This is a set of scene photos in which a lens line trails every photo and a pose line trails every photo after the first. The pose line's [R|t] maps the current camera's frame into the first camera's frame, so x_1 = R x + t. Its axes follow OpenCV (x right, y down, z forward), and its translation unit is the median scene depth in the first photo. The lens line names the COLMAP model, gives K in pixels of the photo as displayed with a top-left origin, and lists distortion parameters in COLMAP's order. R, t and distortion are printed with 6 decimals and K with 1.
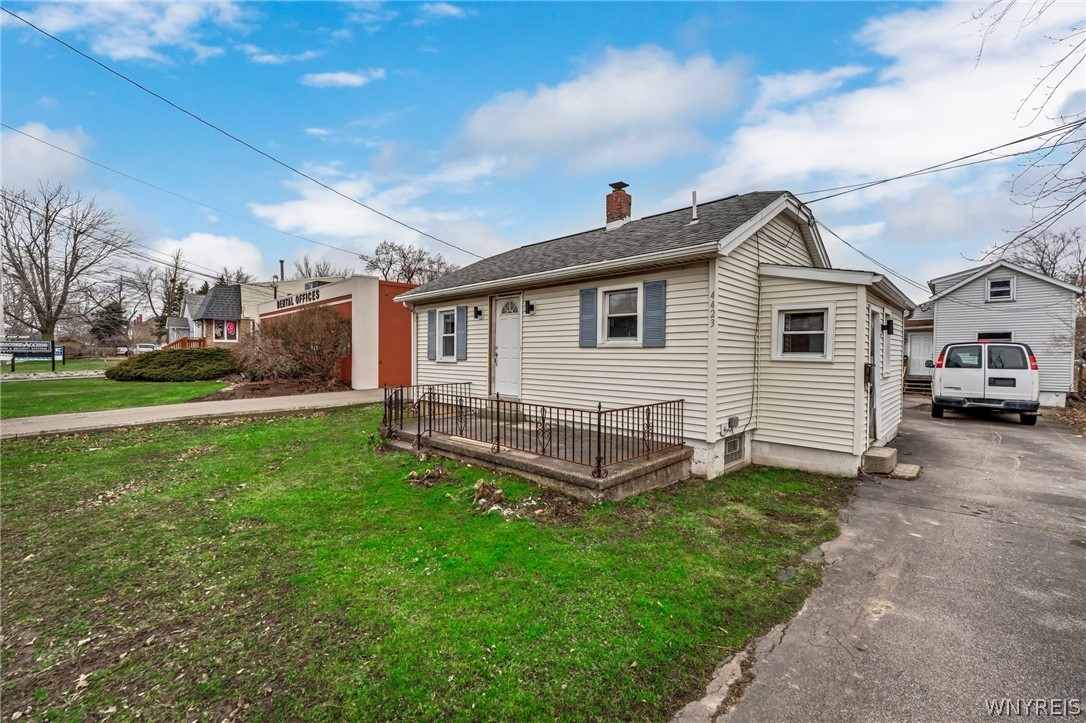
lens RADIAL K [[444.4, 0, 545.6], [0, 444.4, 361.9], [0, 0, 1]] dist [-0.005843, 0.001187]
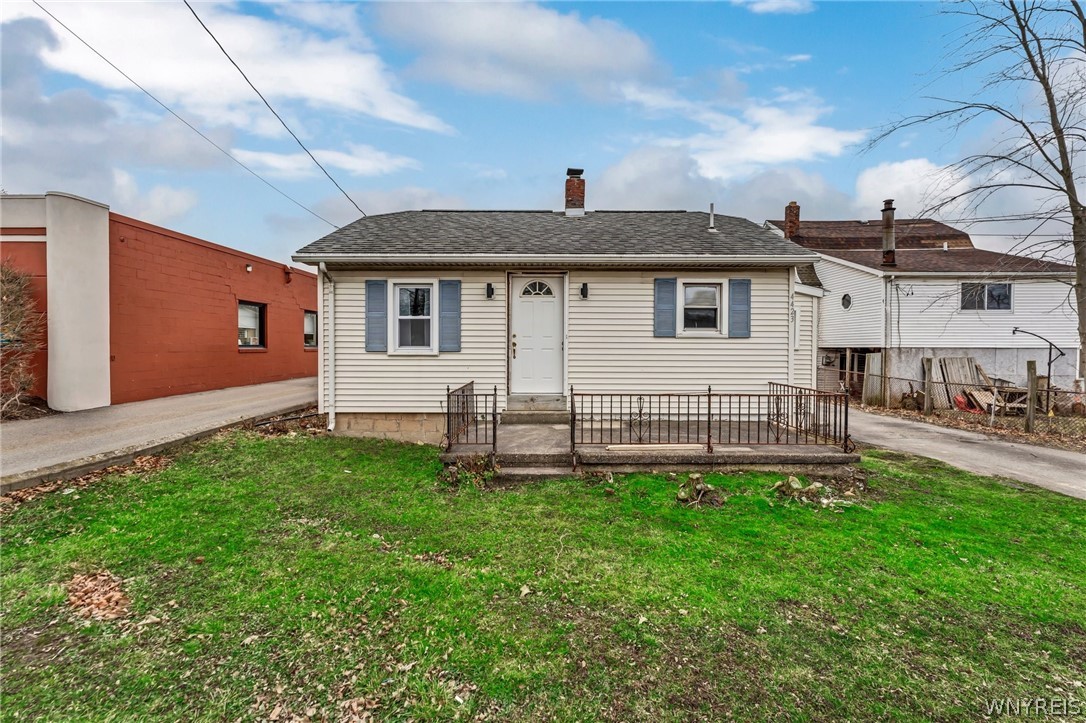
lens RADIAL K [[444.4, 0, 542.7], [0, 444.4, 354.9], [0, 0, 1]] dist [-0.005843, 0.001187]
pose [[0.720626, -0.015480, 0.693151, -0.771477], [0.012396, 0.999879, 0.009443, -0.005756], [-0.693213, 0.001787, 0.720731, 0.460854]]
